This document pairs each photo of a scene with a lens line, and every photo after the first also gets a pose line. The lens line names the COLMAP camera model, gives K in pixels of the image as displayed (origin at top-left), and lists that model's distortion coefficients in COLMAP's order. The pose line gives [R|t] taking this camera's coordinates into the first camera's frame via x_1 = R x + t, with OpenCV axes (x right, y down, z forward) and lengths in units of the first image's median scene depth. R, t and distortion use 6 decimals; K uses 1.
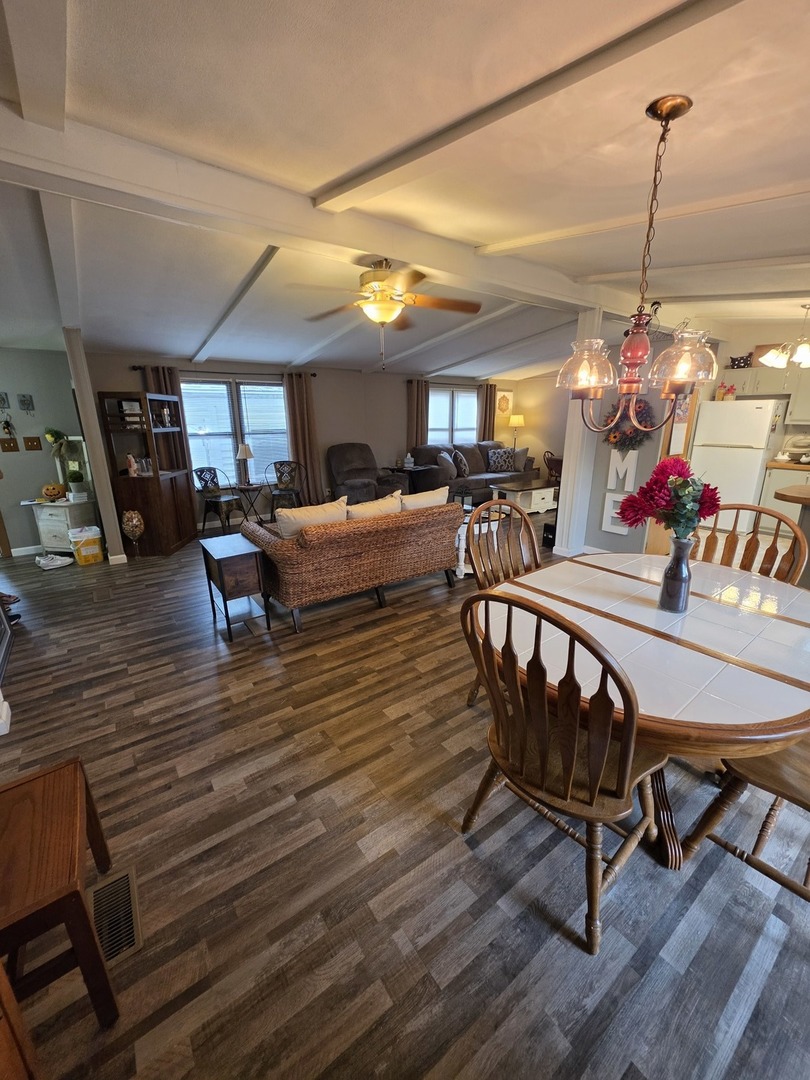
lens RADIAL K [[434.4, 0, 400.7], [0, 434.4, 538.2], [0, 0, 1]] dist [0.001535, -0.000706]
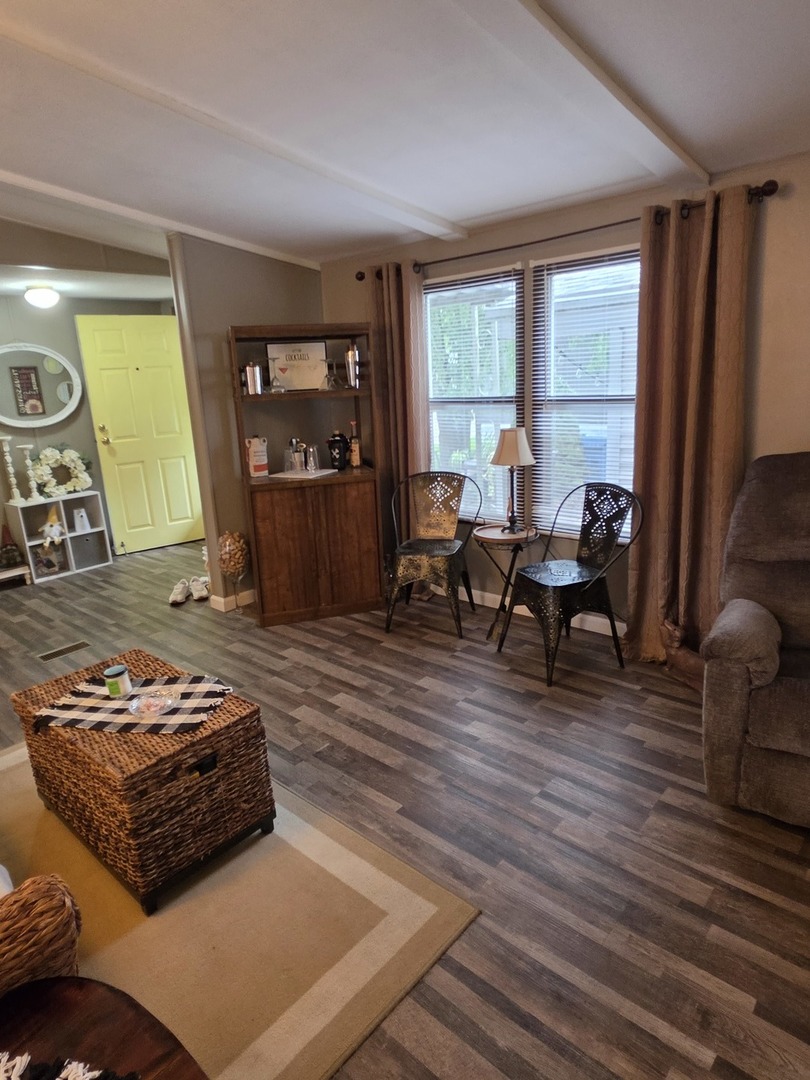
lens RADIAL K [[636.8, 0, 402.7], [0, 636.8, 536.1], [0, 0, 1]] dist [0.002174, 0.001278]
pose [[0.220777, 0.239432, -0.945479, 0.178215], [-0.216284, 0.957282, 0.191917, -0.199708], [0.951041, 0.162121, 0.263131, 0.722790]]
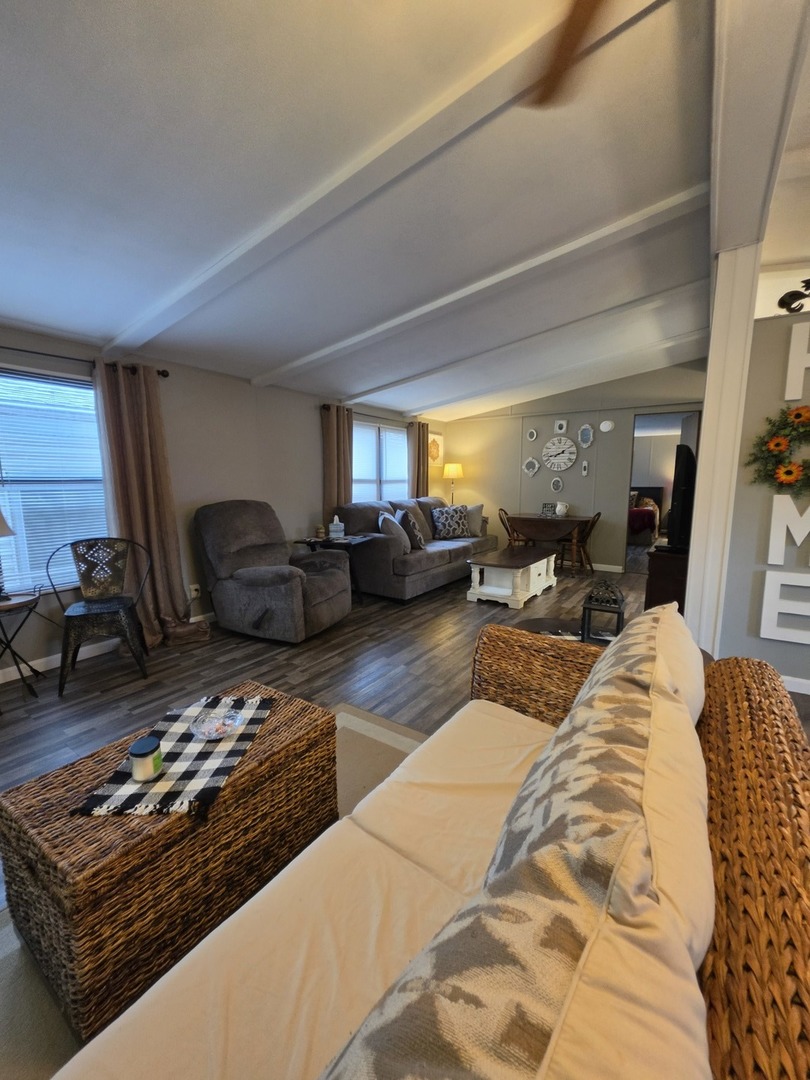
lens RADIAL K [[434.4, 0, 398.5], [0, 434.4, 537.3], [0, 0, 1]] dist [0.001535, -0.000706]
pose [[0.942934, -0.045164, 0.329903, -0.115152], [0.093008, 0.987048, -0.130710, -0.086367], [-0.319727, 0.153935, 0.934922, 0.451522]]
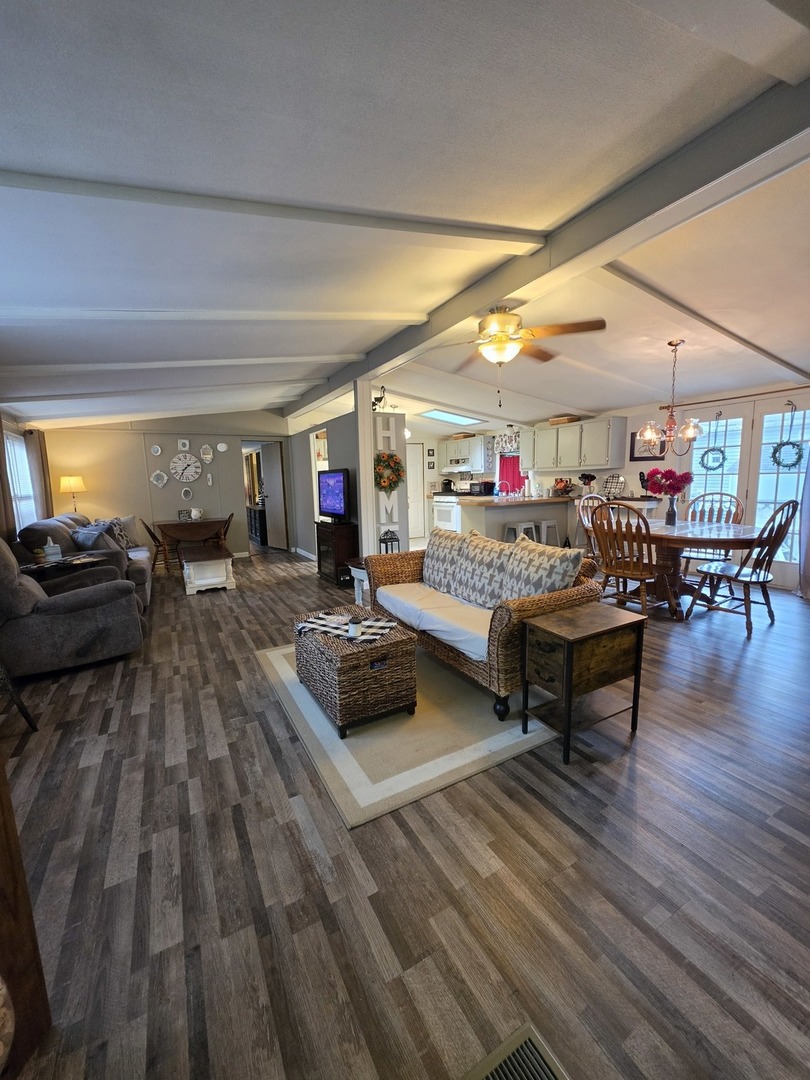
lens RADIAL K [[434.4, 0, 405.2], [0, 434.4, 534.8], [0, 0, 1]] dist [0.001535, -0.000706]
pose [[0.111642, -0.130209, 0.985181, -0.535225], [0.301460, 0.949100, 0.091279, -0.127125], [-0.946920, 0.286802, 0.145212, 0.555603]]
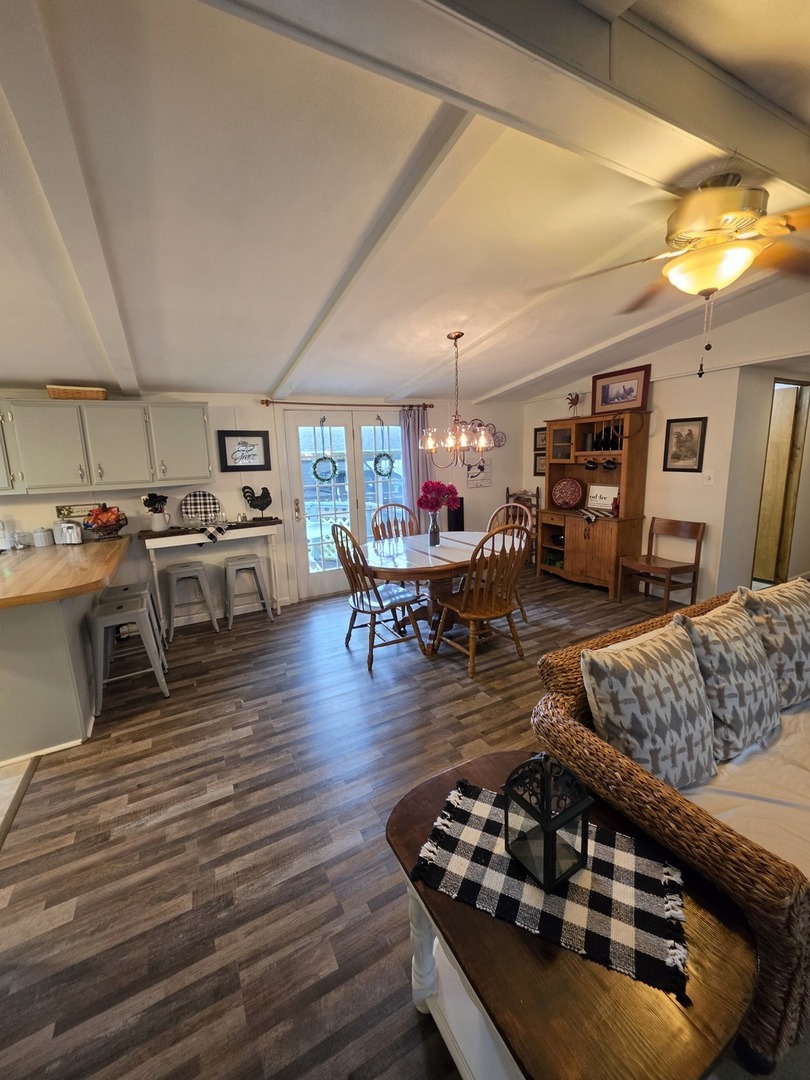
lens RADIAL K [[434.4, 0, 403.4], [0, 434.4, 534.5], [0, 0, 1]] dist [0.001535, -0.000706]
pose [[-0.991346, 0.017857, 0.130056, 0.127353], [0.074112, 0.893857, 0.442184, -0.232030], [-0.108356, 0.447996, -0.887445, 0.781663]]
